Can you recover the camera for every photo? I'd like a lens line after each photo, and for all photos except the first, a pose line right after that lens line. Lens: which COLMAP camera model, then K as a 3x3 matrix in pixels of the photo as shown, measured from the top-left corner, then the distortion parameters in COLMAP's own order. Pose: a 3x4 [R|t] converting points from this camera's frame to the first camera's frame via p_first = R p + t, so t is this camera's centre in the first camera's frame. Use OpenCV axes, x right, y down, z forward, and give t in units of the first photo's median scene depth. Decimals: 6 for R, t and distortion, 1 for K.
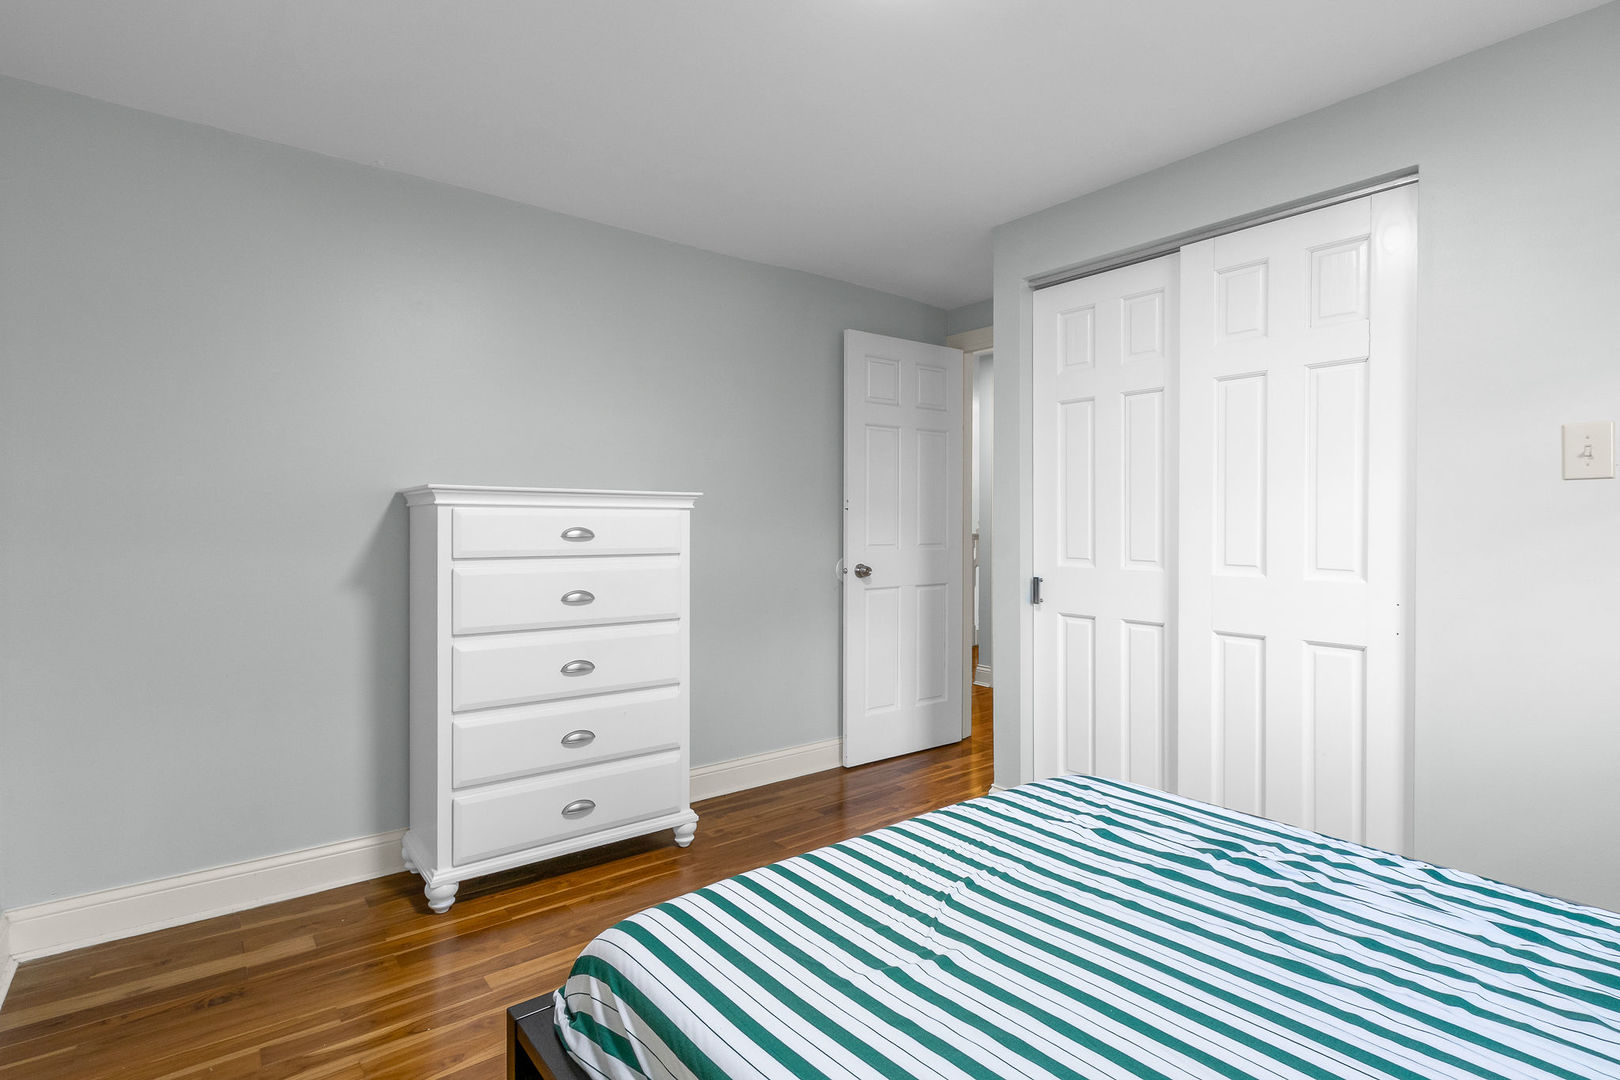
lens RADIAL K [[791.8, 0, 819.5], [0, 791.8, 525.6], [0, 0, 1]] dist [0.000812, -0.000926]
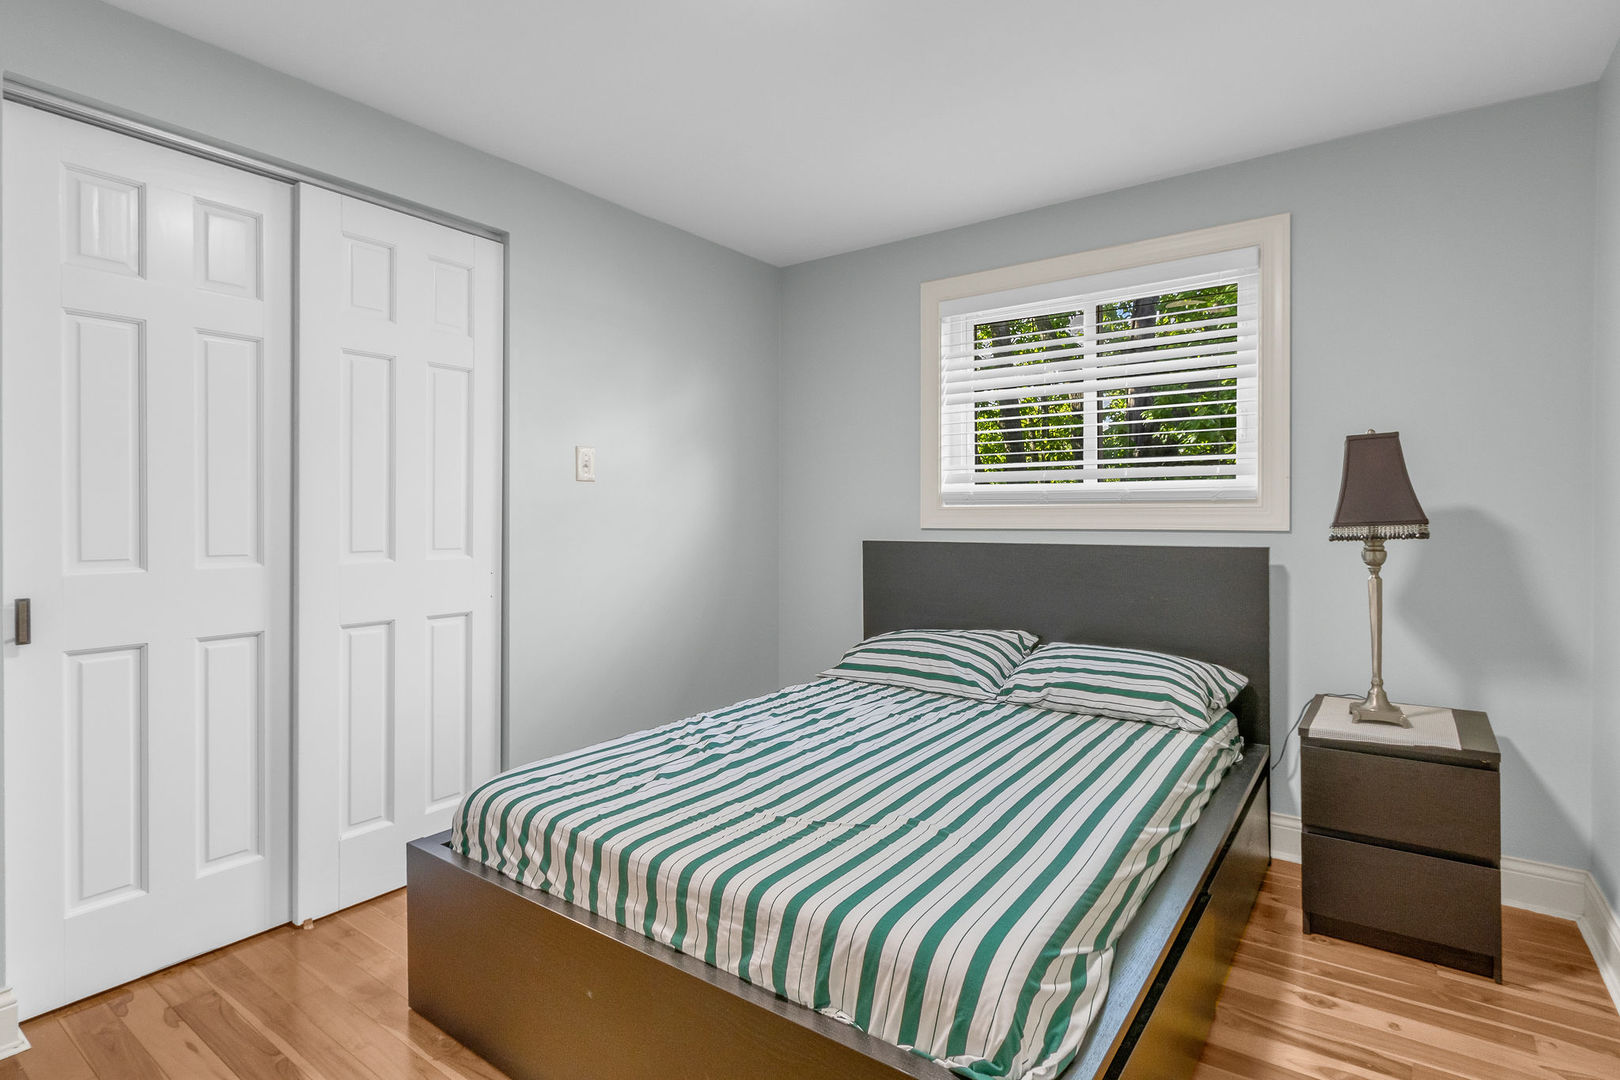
lens RADIAL K [[791.8, 0, 819.5], [0, 791.8, 525.6], [0, 0, 1]] dist [0.000812, -0.000926]
pose [[-0.263605, -0.014201, 0.964526, -0.771145], [0.002164, 0.999880, 0.015313, 0.006740], [-0.964628, 0.006124, -0.263542, 1.036682]]
